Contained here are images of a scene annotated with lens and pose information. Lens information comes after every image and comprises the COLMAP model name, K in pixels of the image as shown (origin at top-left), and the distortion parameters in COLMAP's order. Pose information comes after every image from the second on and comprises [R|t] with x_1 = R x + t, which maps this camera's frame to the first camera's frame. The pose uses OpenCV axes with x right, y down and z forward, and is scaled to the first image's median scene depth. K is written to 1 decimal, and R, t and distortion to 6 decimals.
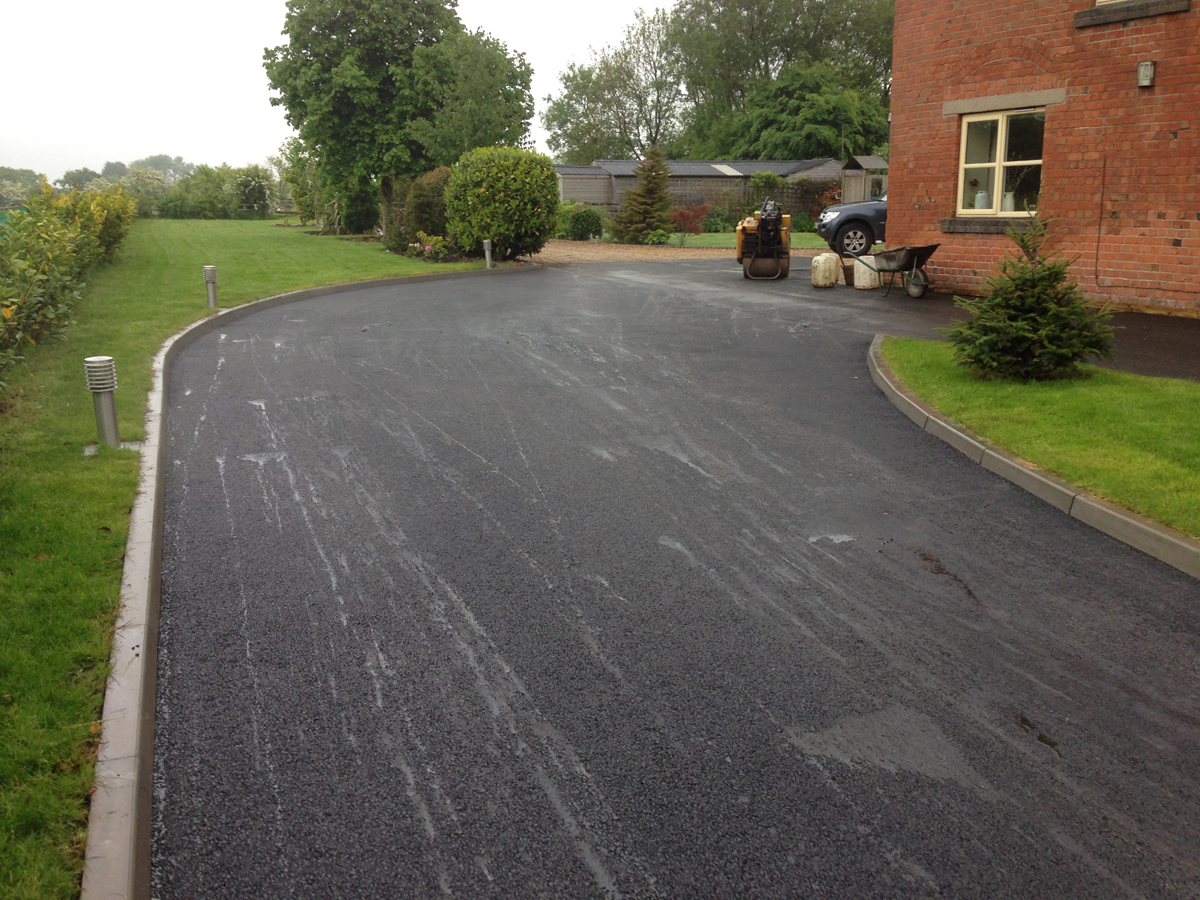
lens RADIAL K [[1034.8, 0, 576.3], [0, 1034.8, 451.4], [0, 0, 1]] dist [0.102759, -0.112956]
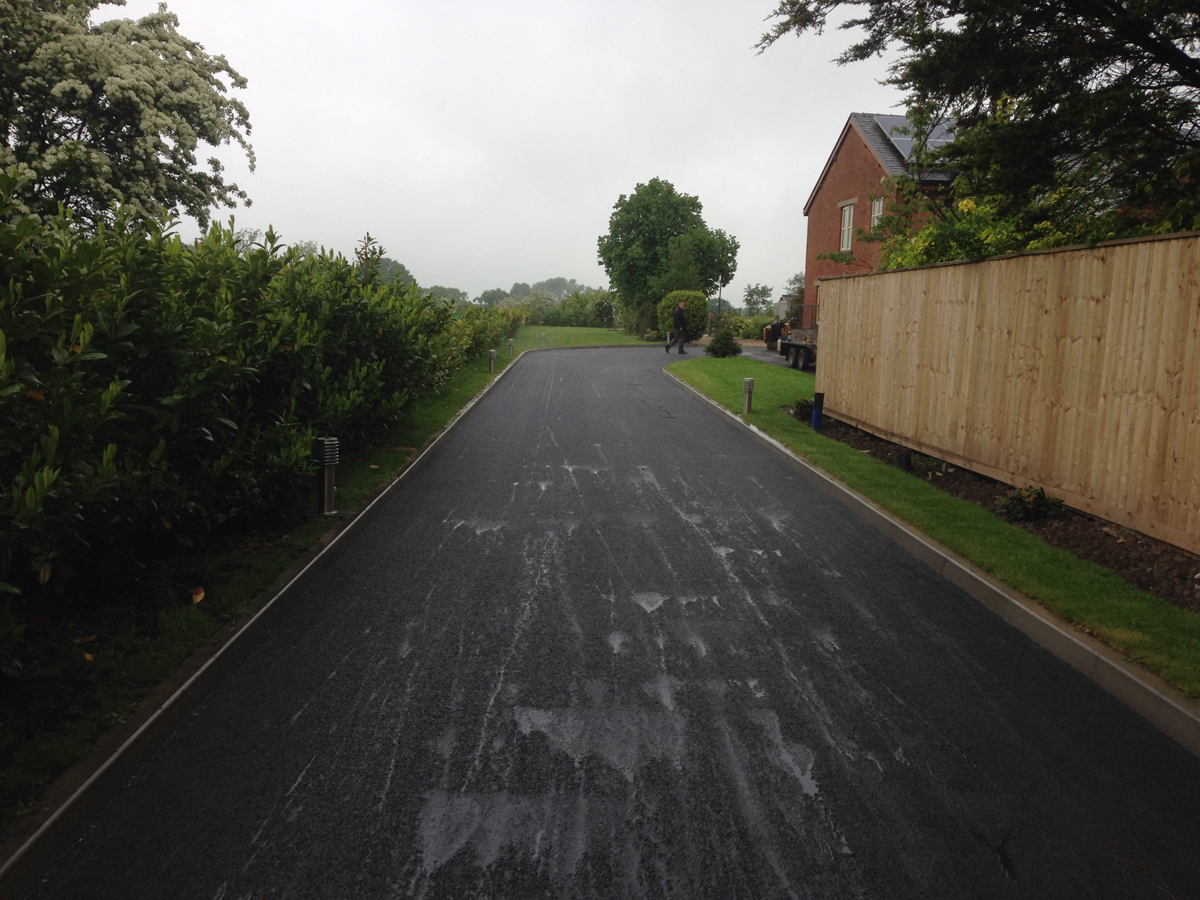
lens RADIAL K [[1052.4, 0, 501.0], [0, 1052.4, 451.6], [0, 0, 1]] dist [0.087051, -0.068257]
pose [[0.913579, 0.078432, -0.399026, 0.459281], [-0.122232, 0.988812, -0.085494, 0.258124], [0.387857, 0.126879, 0.912945, -1.049799]]
